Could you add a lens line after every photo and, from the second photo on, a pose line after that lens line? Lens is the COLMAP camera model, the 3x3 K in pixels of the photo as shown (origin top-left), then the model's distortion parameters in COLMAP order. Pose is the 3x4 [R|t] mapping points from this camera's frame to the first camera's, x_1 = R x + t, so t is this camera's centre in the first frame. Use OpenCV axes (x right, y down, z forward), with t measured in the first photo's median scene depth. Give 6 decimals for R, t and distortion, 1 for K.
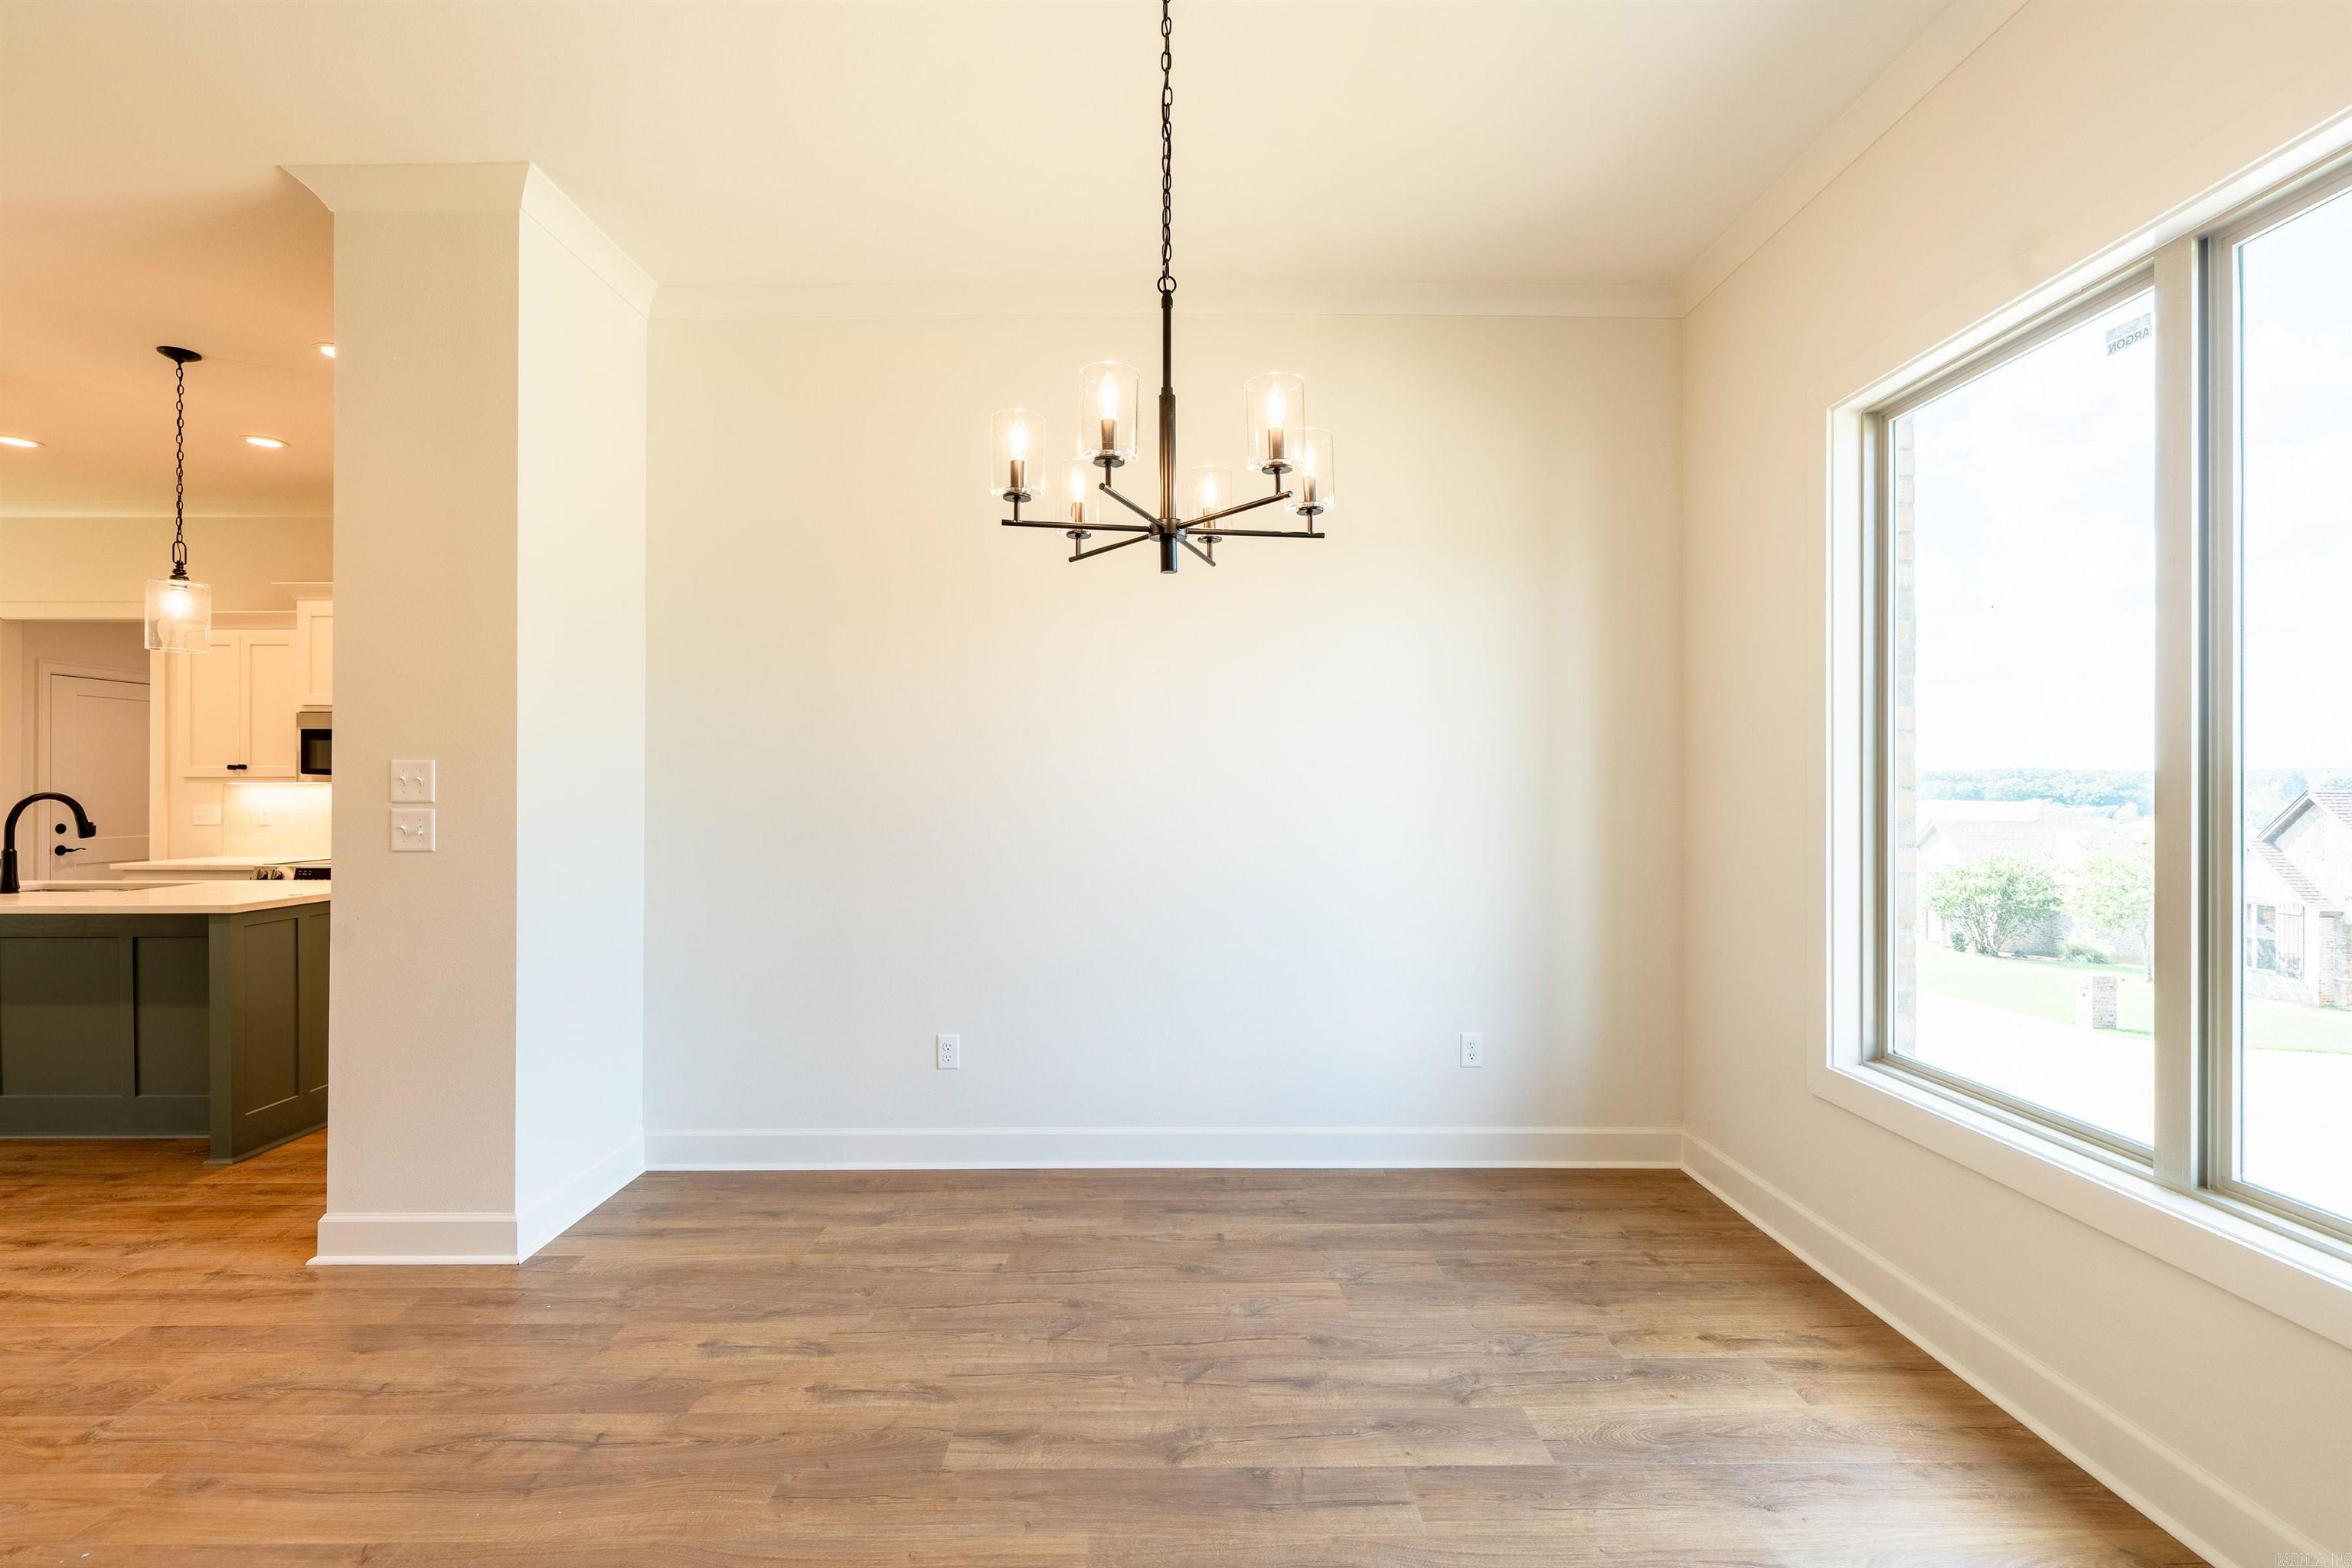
lens RADIAL K [[1053.6, 0, 1173.0], [0, 1053.6, 787.6], [0, 0, 1]] dist [-0.008678, 0.004370]
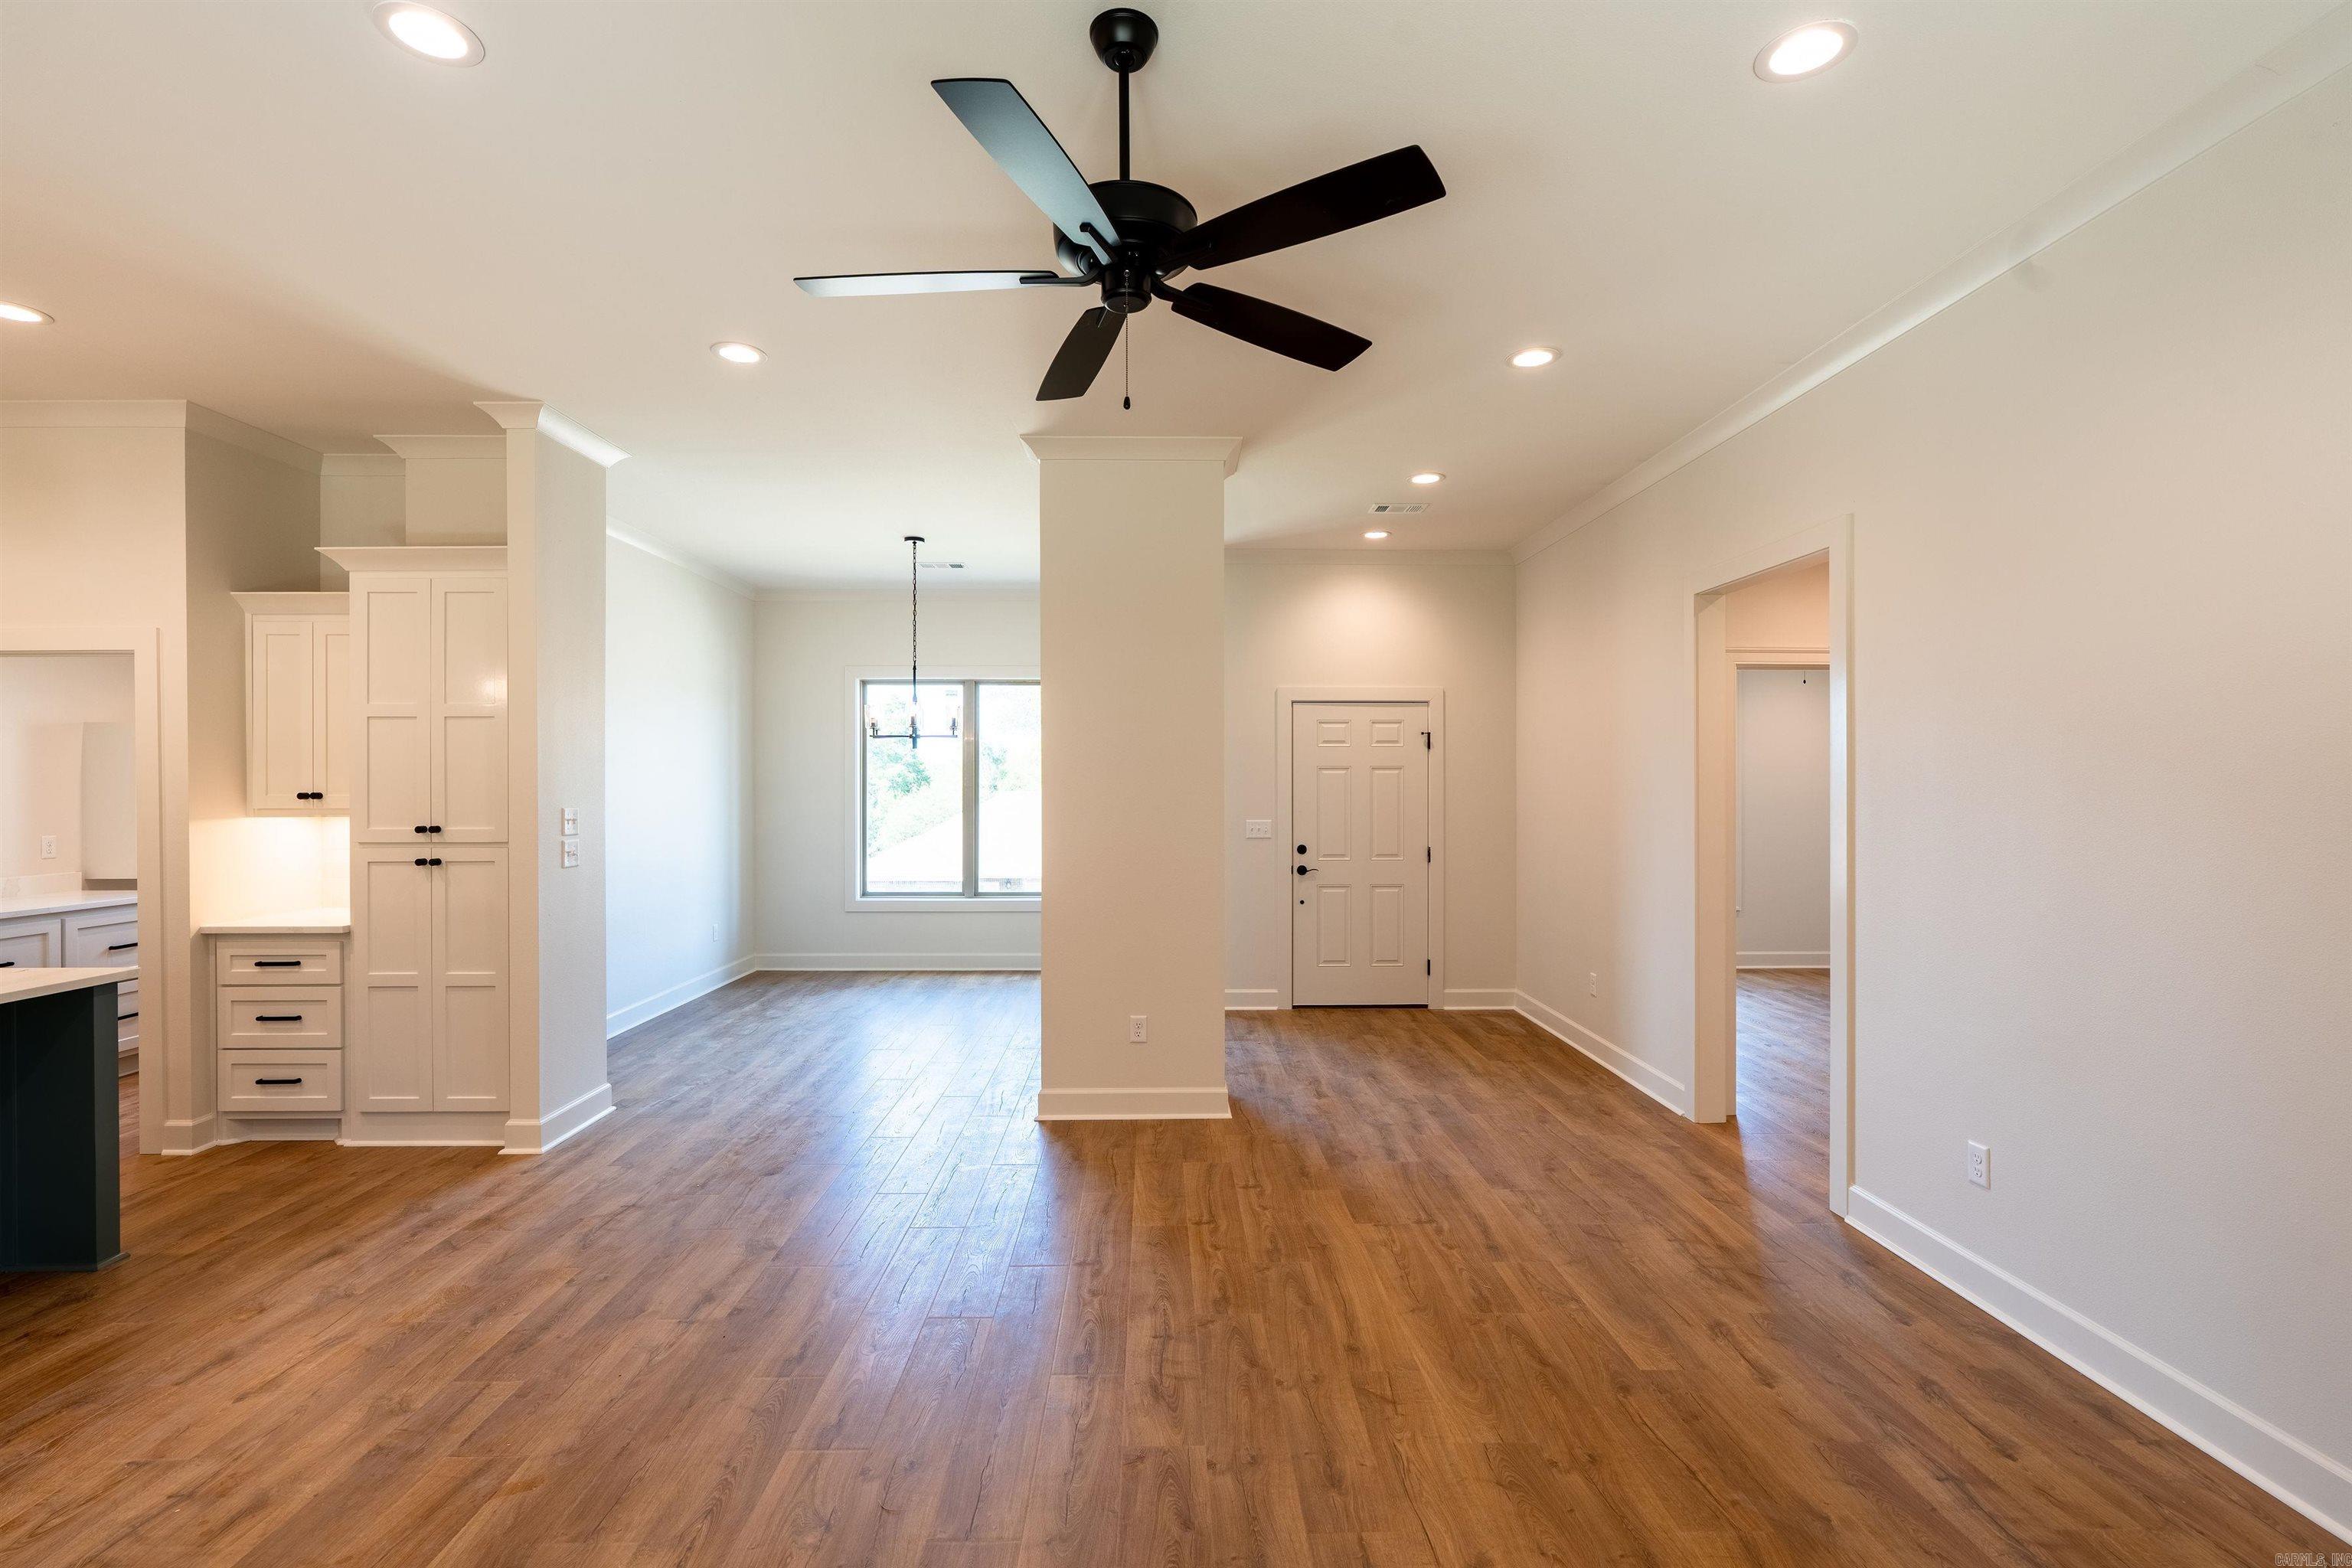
lens RADIAL K [[1053.6, 0, 1173.0], [0, 1053.6, 787.6], [0, 0, 1]] dist [-0.008678, 0.004370]
pose [[-0.009442, -0.004114, 0.999947, -2.367798], [-0.001265, 0.999991, 0.004102, -0.064870], [-0.999955, -0.001226, -0.009448, 0.139747]]
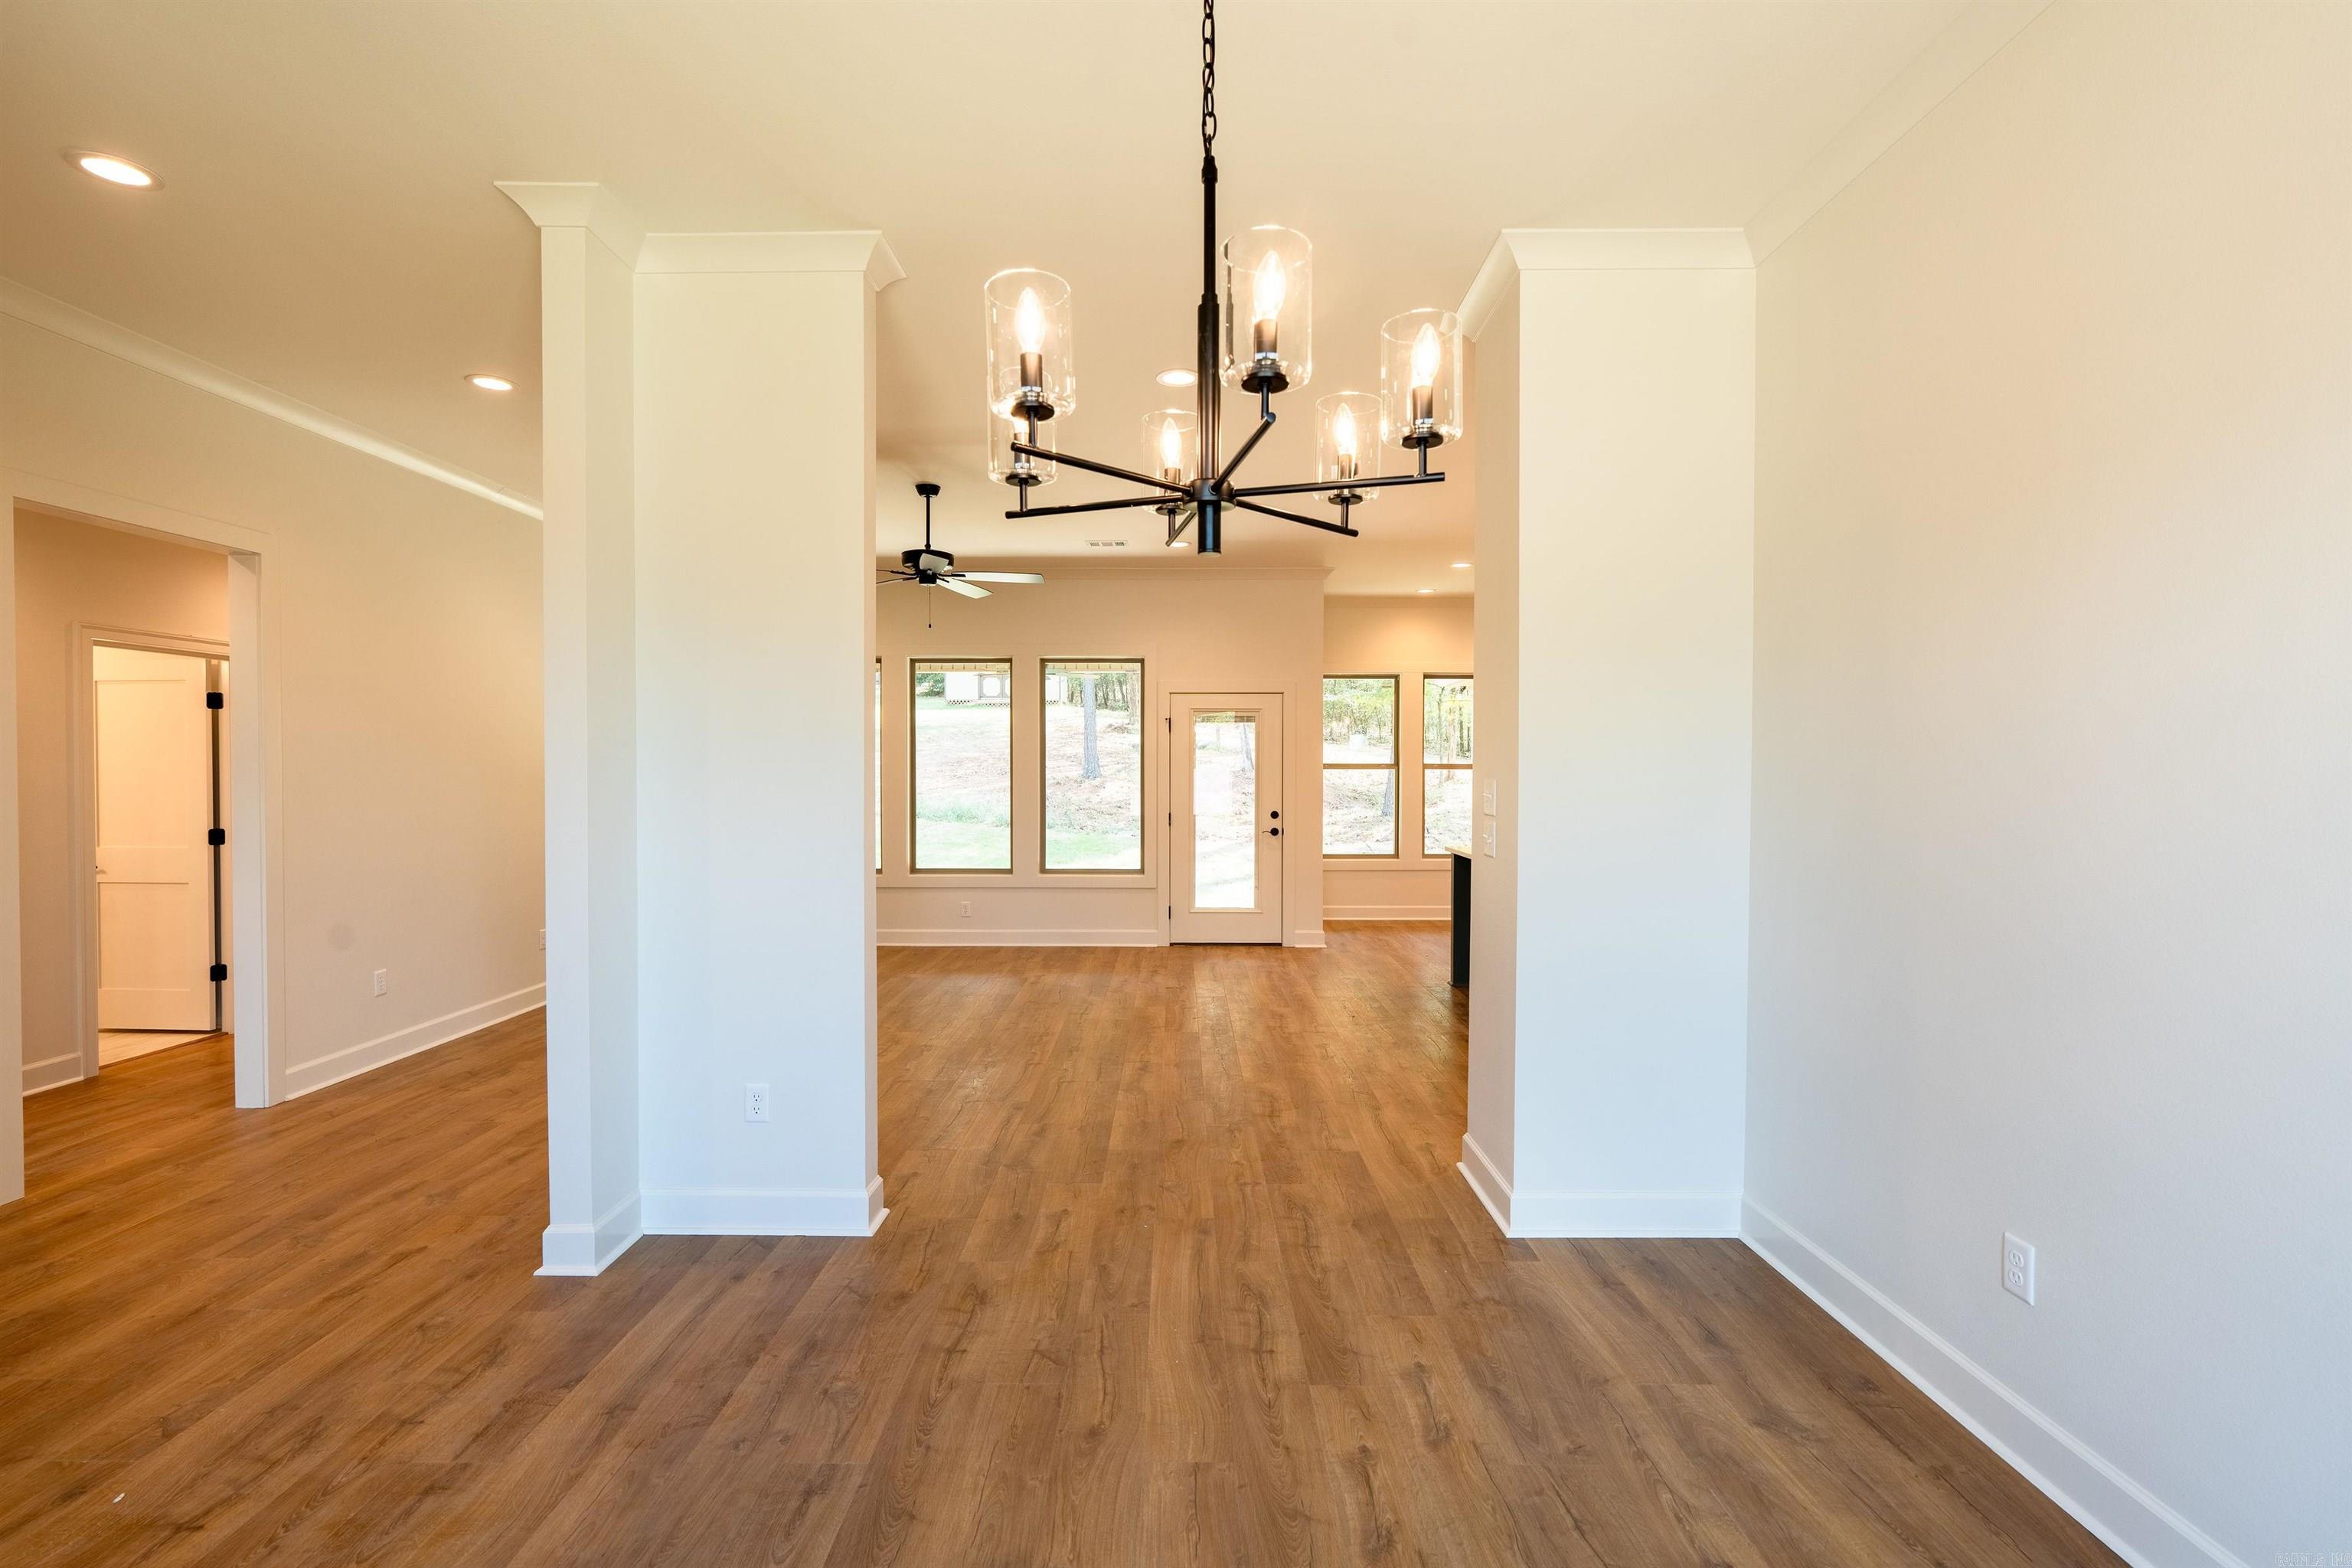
lens RADIAL K [[1060.8, 0, 1172.0], [0, 1060.8, 780.2], [0, 0, 1]] dist [-0.002735, 0.000939]
pose [[-0.017629, 0.012538, -0.999766, 0.507693], [0.000710, 0.999921, 0.012527, -0.042046], [0.999844, -0.000489, -0.017636, 0.690824]]
